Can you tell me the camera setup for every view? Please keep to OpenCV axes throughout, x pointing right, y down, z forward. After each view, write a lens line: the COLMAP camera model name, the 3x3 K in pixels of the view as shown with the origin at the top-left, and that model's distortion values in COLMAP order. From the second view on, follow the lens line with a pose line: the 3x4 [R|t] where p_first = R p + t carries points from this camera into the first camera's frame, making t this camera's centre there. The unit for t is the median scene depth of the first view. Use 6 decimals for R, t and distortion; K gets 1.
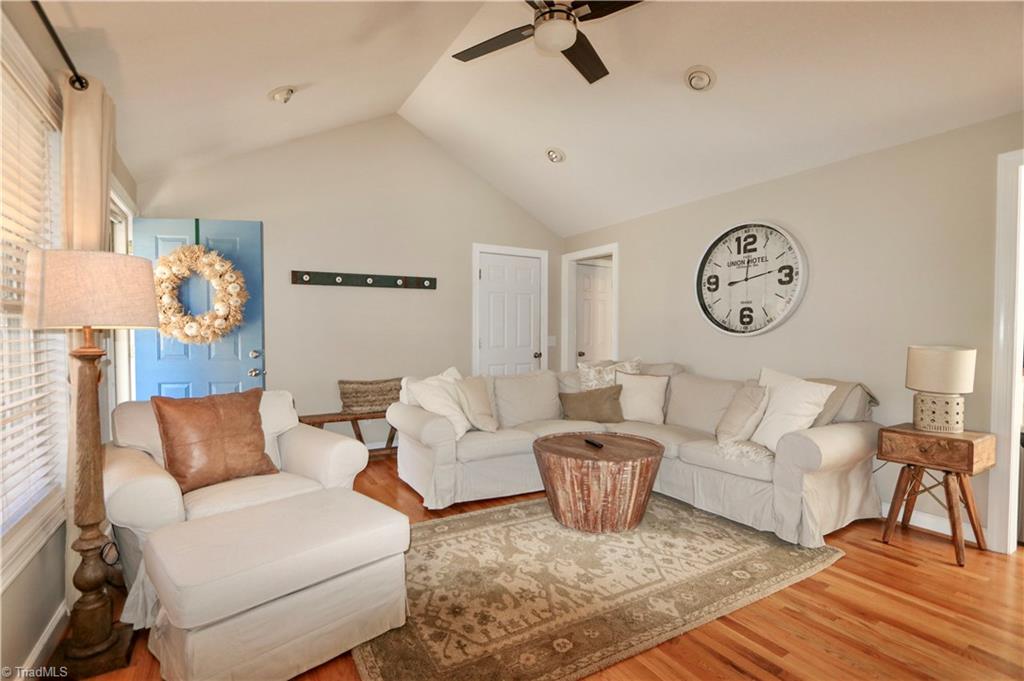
lens RADIAL K [[476.5, 0, 499.5], [0, 476.5, 345.6], [0, 0, 1]] dist [-0.000451, 0.000092]
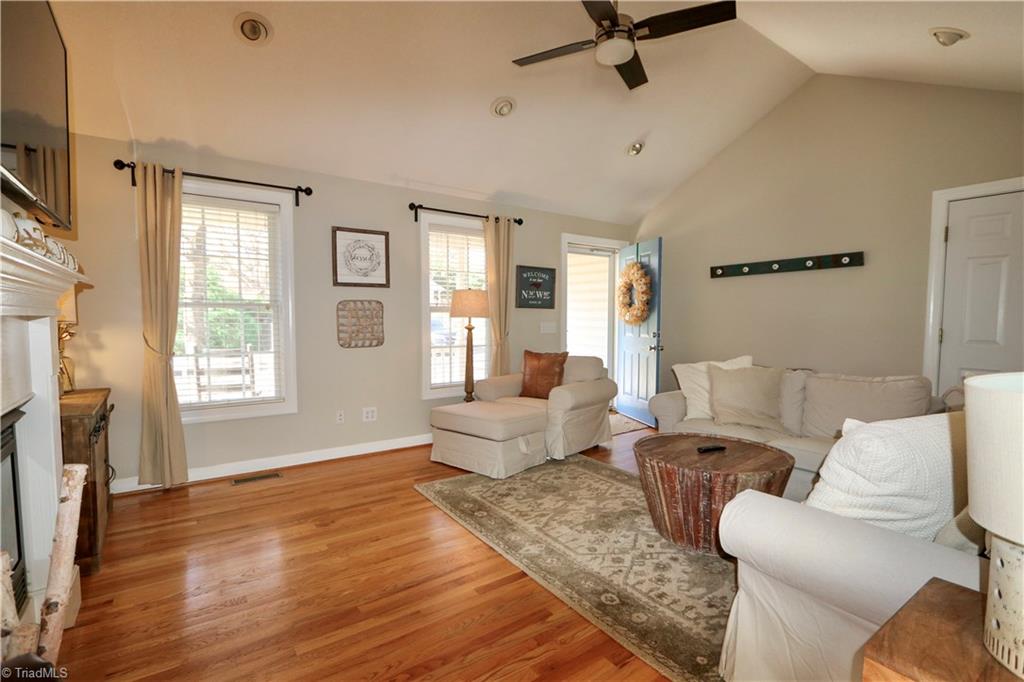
lens RADIAL K [[475.3, 0, 506.8], [0, 475.3, 347.3], [0, 0, 1]] dist [-0.010952, 0.000272]
pose [[0.086343, 0.063112, -0.994264, 0.871882], [-0.028488, 0.997740, 0.060858, -0.017548], [0.995858, 0.023070, 0.087946, 0.478110]]
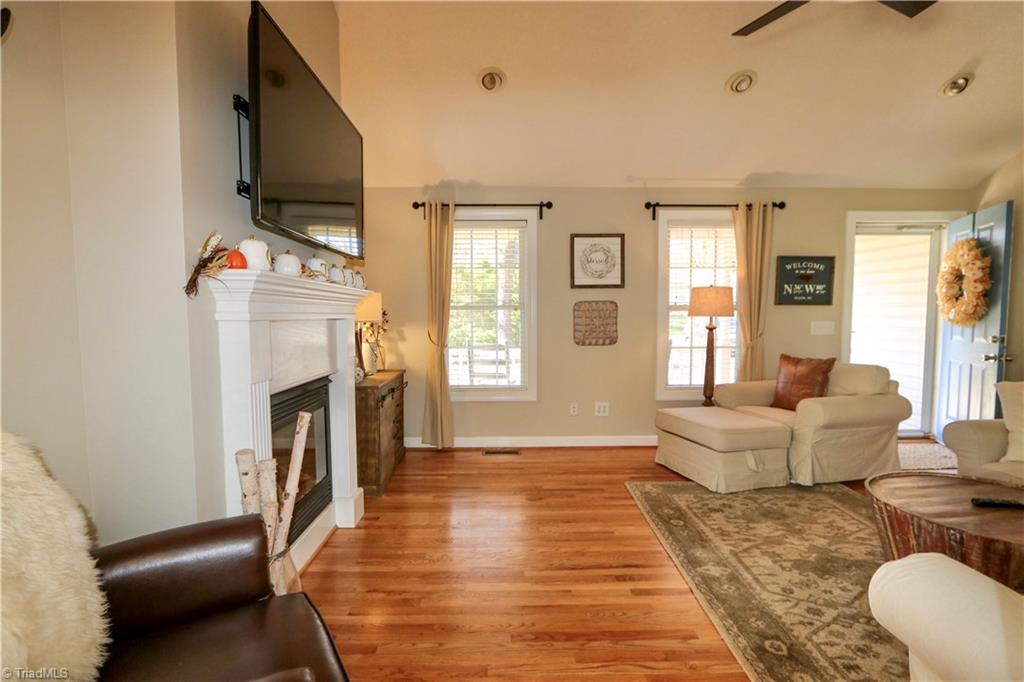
lens RADIAL K [[481.8, 0, 516.4], [0, 481.8, 346.7], [0, 0, 1]] dist [-0.003250, -0.000301]
pose [[-0.480223, 0.059077, -0.875155, 0.878683], [-0.018561, 0.996822, 0.077475, -0.026171], [0.876950, 0.053449, -0.477600, 0.644256]]
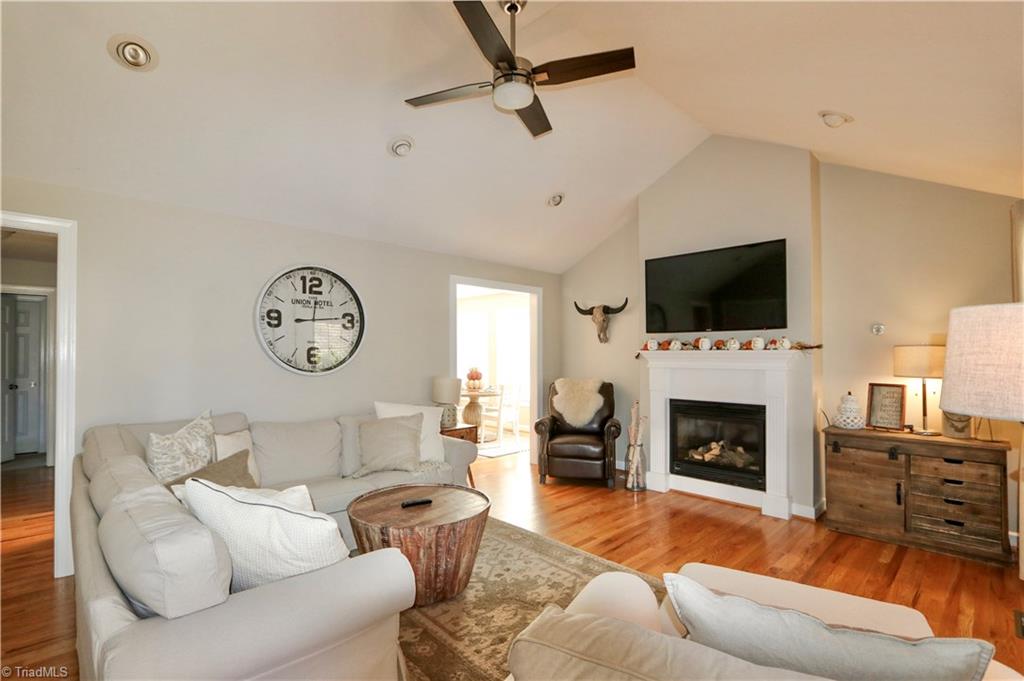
lens RADIAL K [[487.9, 0, 508.3], [0, 487.9, 346.7], [0, 0, 1]] dist [-0.013786, 0.000370]
pose [[-0.246838, 0.014550, 0.968947, -0.639251], [0.024082, 0.999671, -0.008876, -0.066281], [-0.968757, 0.021143, -0.247108, 0.914044]]
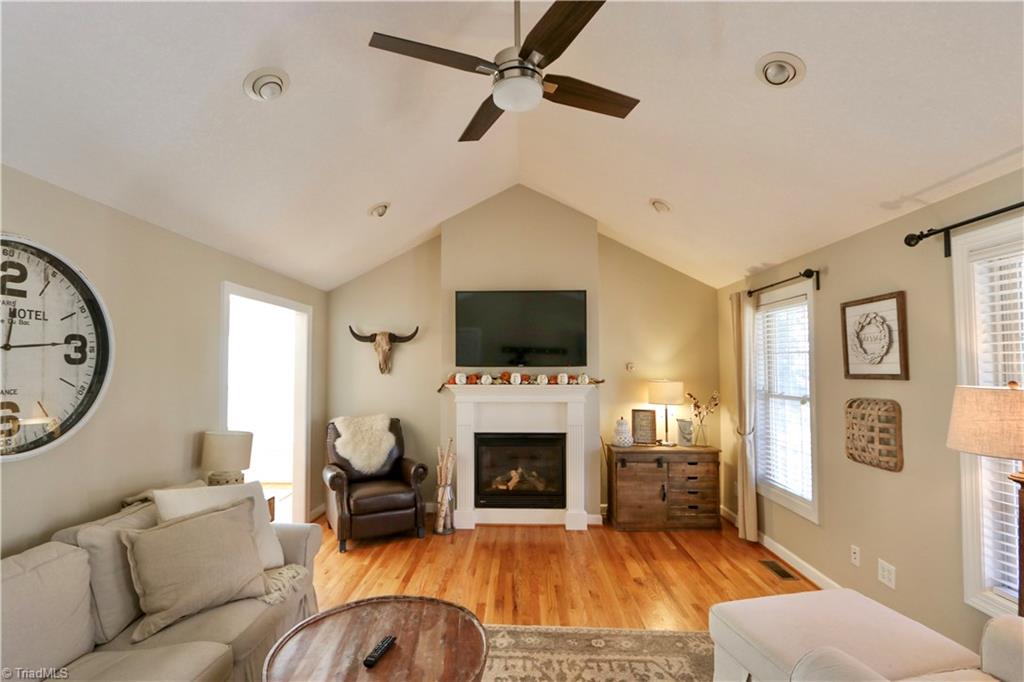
lens RADIAL K [[475.3, 0, 506.8], [0, 475.3, 347.3], [0, 0, 1]] dist [-0.010952, 0.000272]
pose [[-0.851188, 0.022748, 0.524368, -0.210748], [0.013529, 0.999679, -0.021407, -0.129220], [-0.524687, -0.011127, -0.851222, 1.226793]]
